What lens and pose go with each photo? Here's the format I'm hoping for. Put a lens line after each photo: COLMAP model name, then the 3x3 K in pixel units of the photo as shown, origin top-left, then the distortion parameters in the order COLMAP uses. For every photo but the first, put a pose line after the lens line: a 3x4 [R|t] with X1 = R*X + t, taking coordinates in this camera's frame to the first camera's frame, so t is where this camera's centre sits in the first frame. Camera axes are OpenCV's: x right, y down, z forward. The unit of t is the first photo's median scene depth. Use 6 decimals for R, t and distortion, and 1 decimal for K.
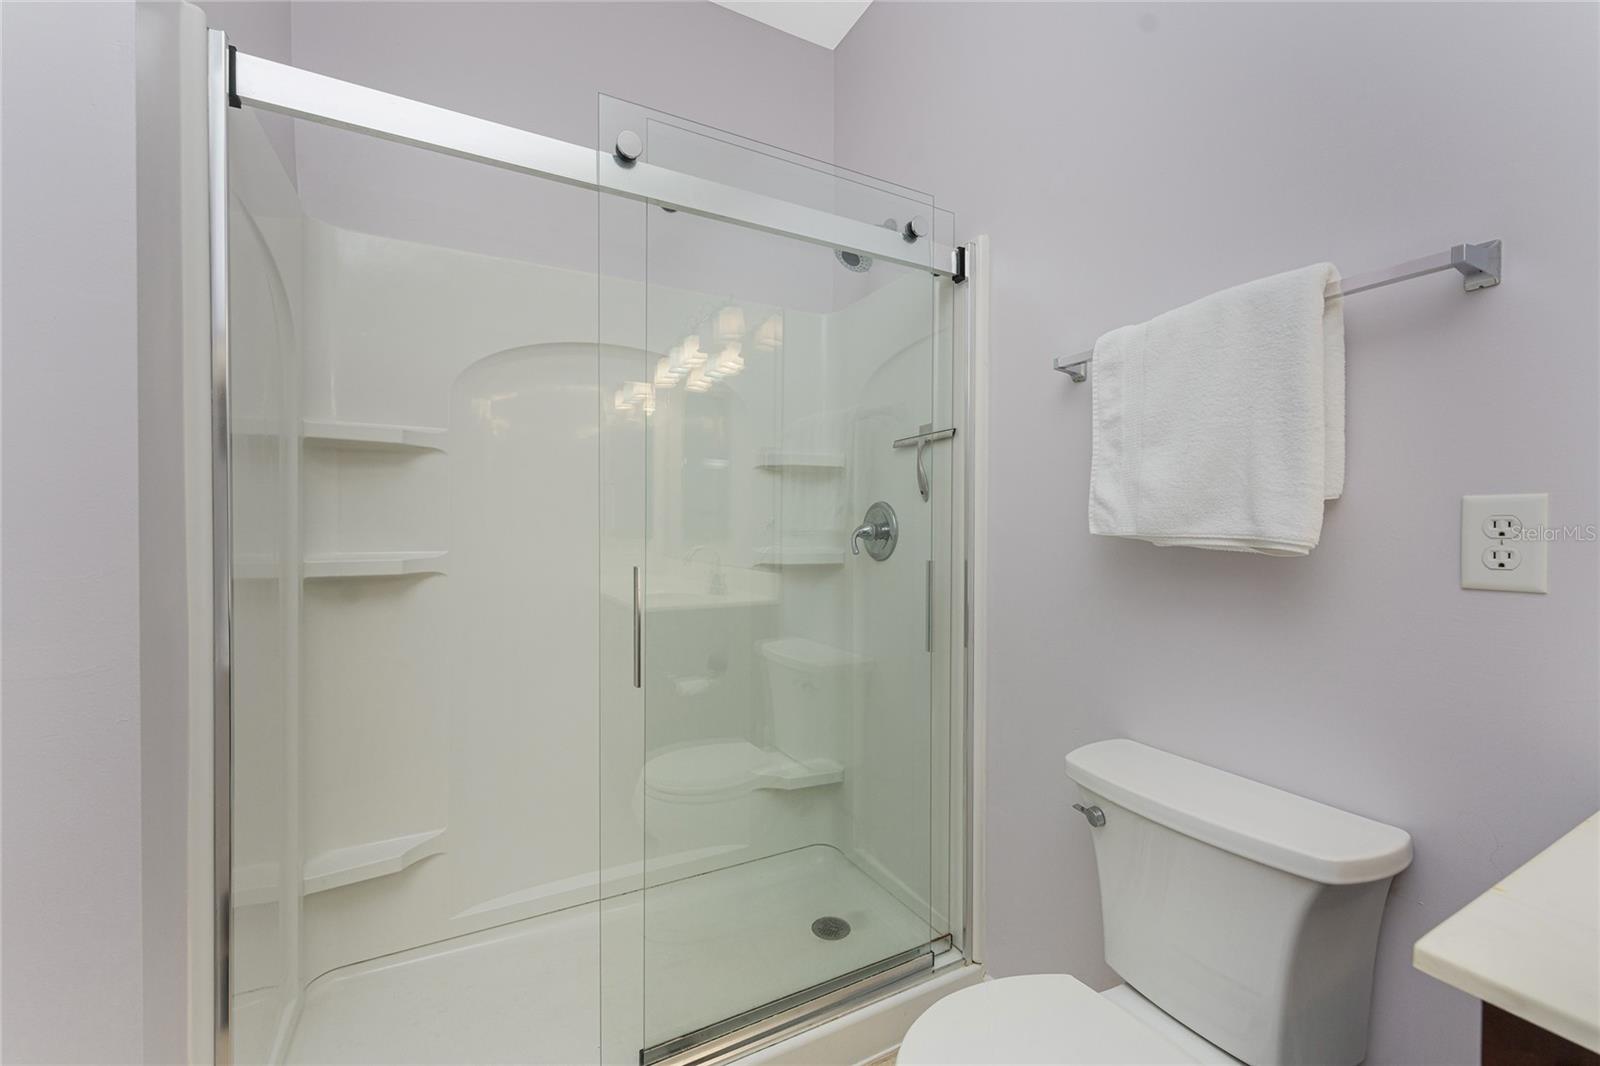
lens RADIAL K [[647.2, 0, 784.7], [0, 647.2, 531.2], [0, 0, 1]] dist [-0.001544, -0.000118]
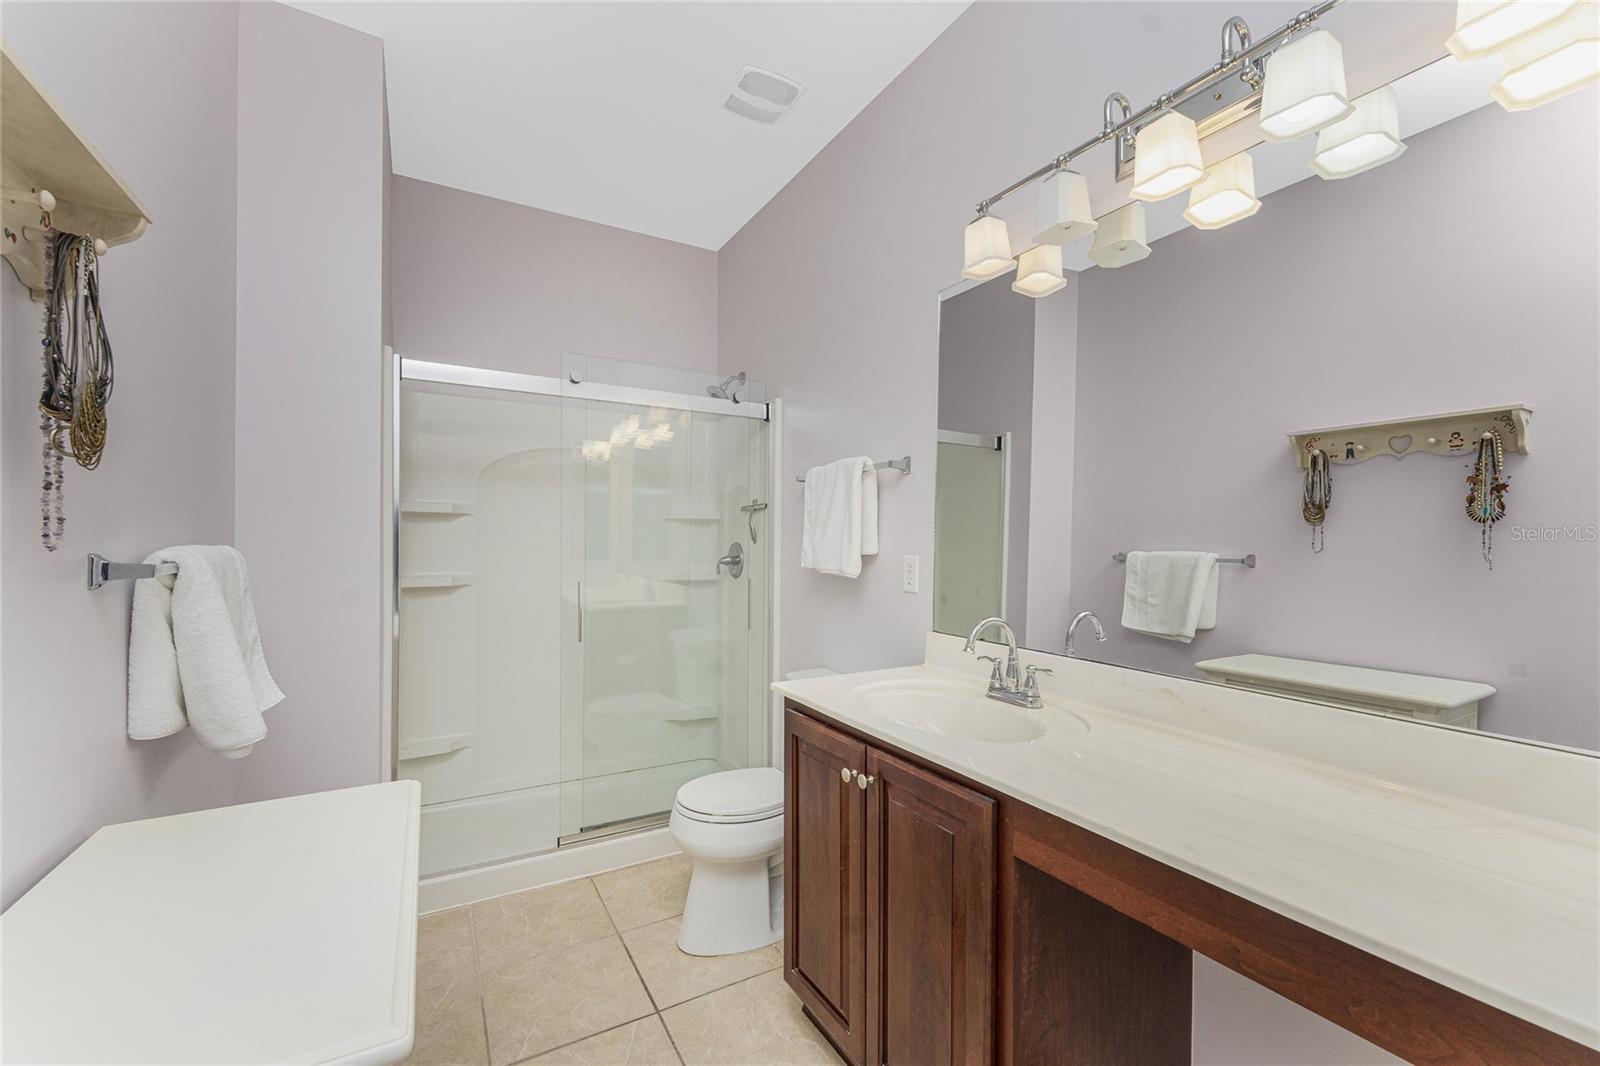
lens RADIAL K [[647.2, 0, 784.7], [0, 647.2, 531.2], [0, 0, 1]] dist [-0.001544, -0.000118]
pose [[0.999383, 0.003667, 0.034935, 0.208463], [-0.003032, 0.999830, -0.018197, -0.042637], [-0.034996, 0.018079, 0.999224, -0.637866]]
